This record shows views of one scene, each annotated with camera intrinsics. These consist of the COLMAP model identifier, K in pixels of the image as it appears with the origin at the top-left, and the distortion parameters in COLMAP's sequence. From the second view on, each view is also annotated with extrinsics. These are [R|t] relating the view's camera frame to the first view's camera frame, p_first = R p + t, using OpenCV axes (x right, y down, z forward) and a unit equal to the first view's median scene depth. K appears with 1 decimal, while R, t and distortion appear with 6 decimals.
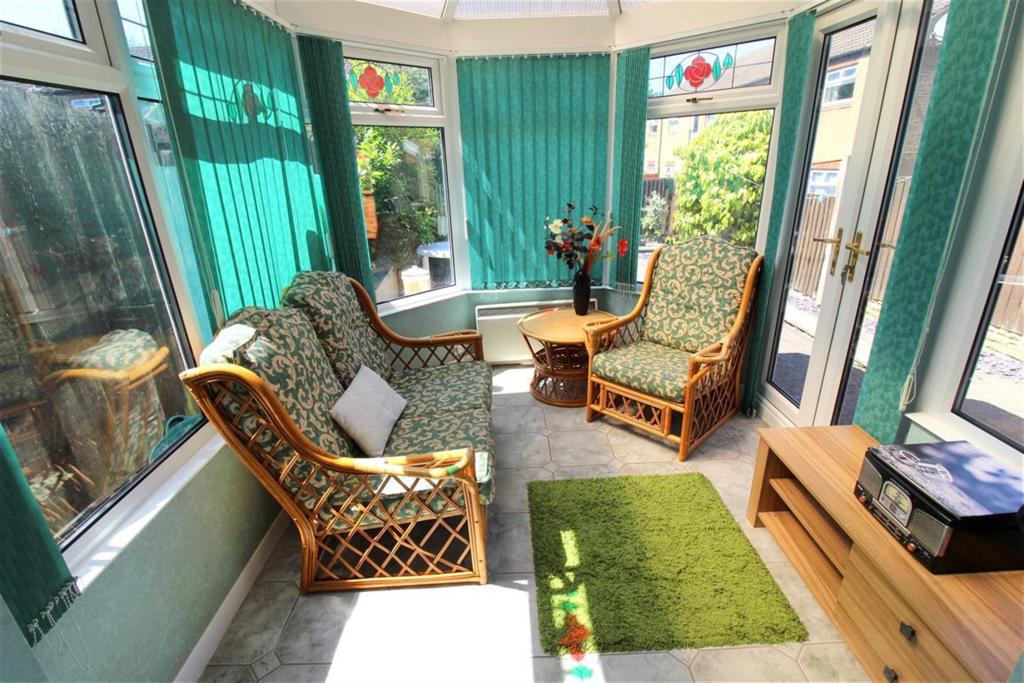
lens RADIAL K [[488.4, 0, 508.8], [0, 488.4, 343.1], [0, 0, 1]] dist [-0.005944, -0.000914]
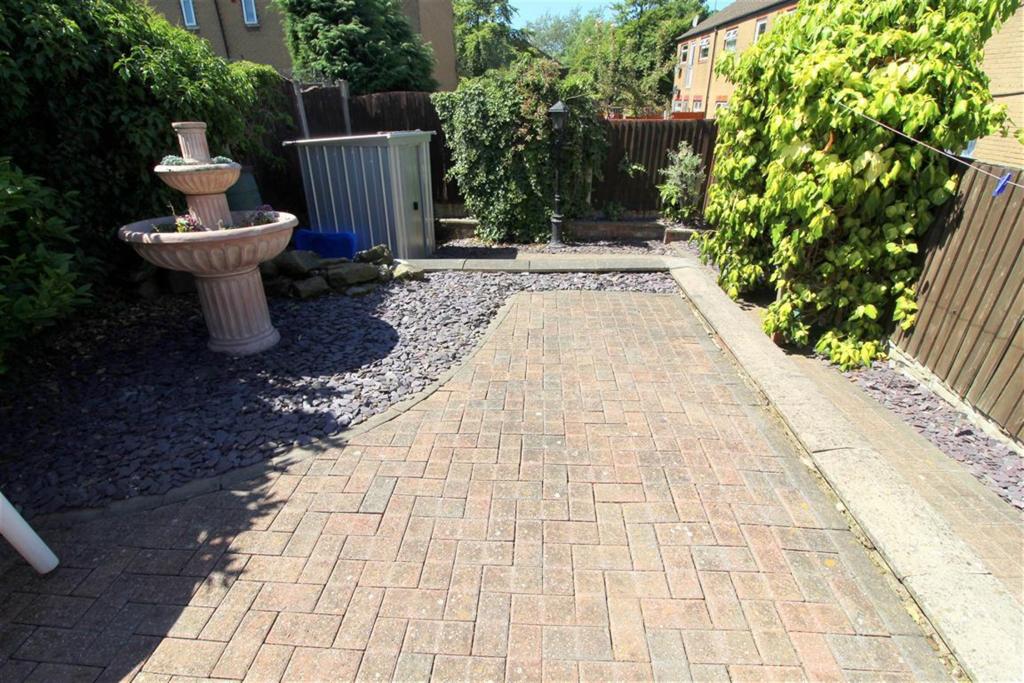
lens RADIAL K [[488.4, 0, 515.8], [0, 488.4, 337.8], [0, 0, 1]] dist [-0.005944, -0.000914]
pose [[0.997412, 0.046307, -0.054995, 0.195700], [-0.040314, 0.993603, 0.105489, -0.181525], [0.059528, -0.102999, 0.992899, 0.525065]]
